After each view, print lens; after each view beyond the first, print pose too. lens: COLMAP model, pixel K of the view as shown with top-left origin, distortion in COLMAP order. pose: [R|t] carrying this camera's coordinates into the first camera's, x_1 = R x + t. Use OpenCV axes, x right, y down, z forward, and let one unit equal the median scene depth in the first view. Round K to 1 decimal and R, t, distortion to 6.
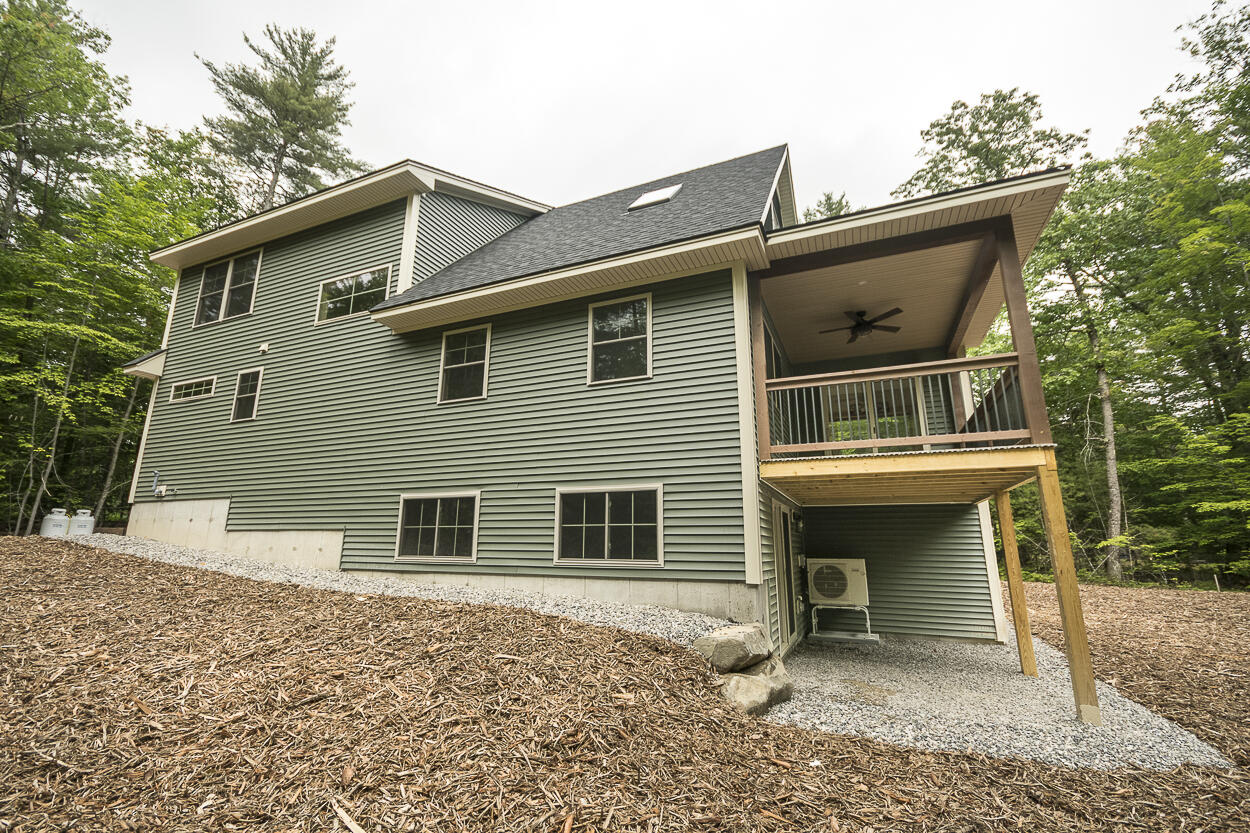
lens RADIAL K [[545.3, 0, 623.7], [0, 545.3, 412.0], [0, 0, 1]] dist [-0.001593, 0.000522]
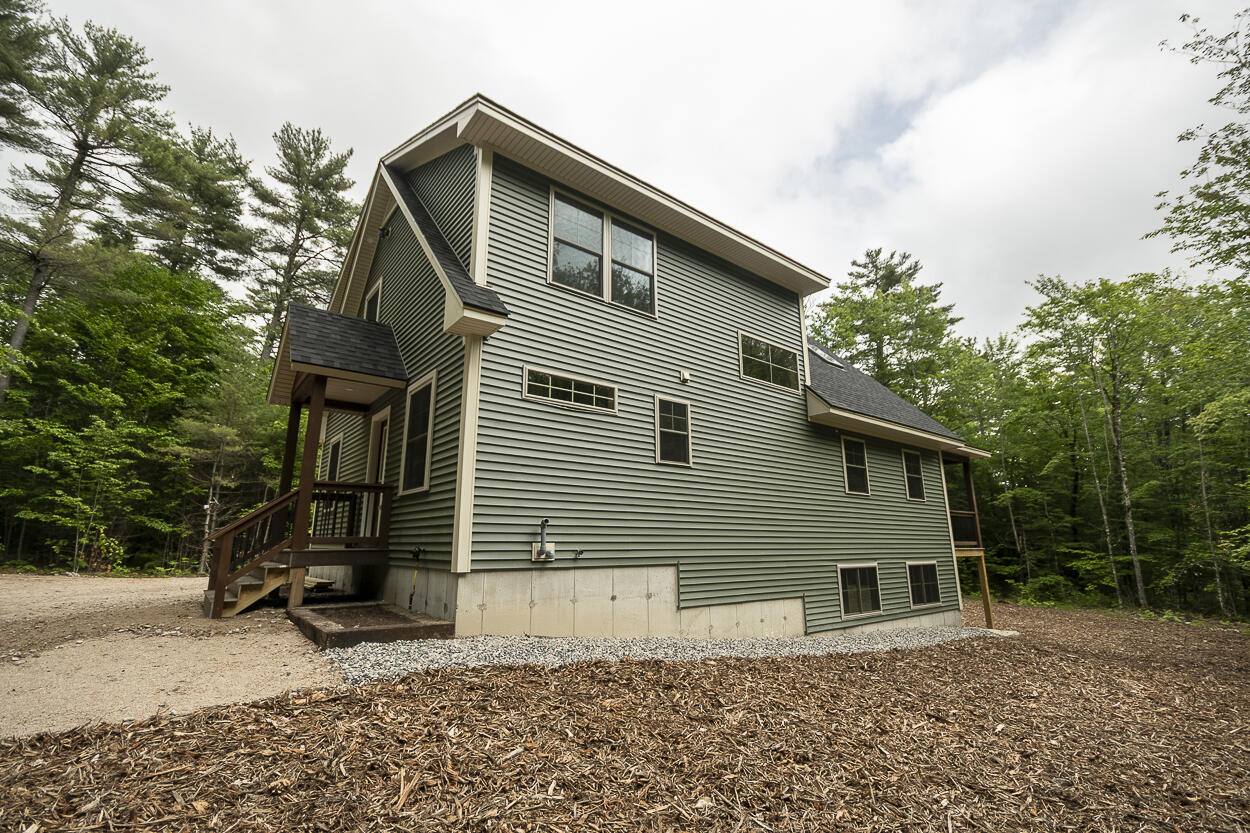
lens RADIAL K [[545.3, 0, 625.4], [0, 545.3, 420.9], [0, 0, 1]] dist [-0.001593, 0.000522]
pose [[0.469216, 0.198044, 0.860590, -1.640038], [-0.200284, 0.972999, -0.114712, 0.068755], [-0.860071, -0.118537, 0.496212, 0.786350]]
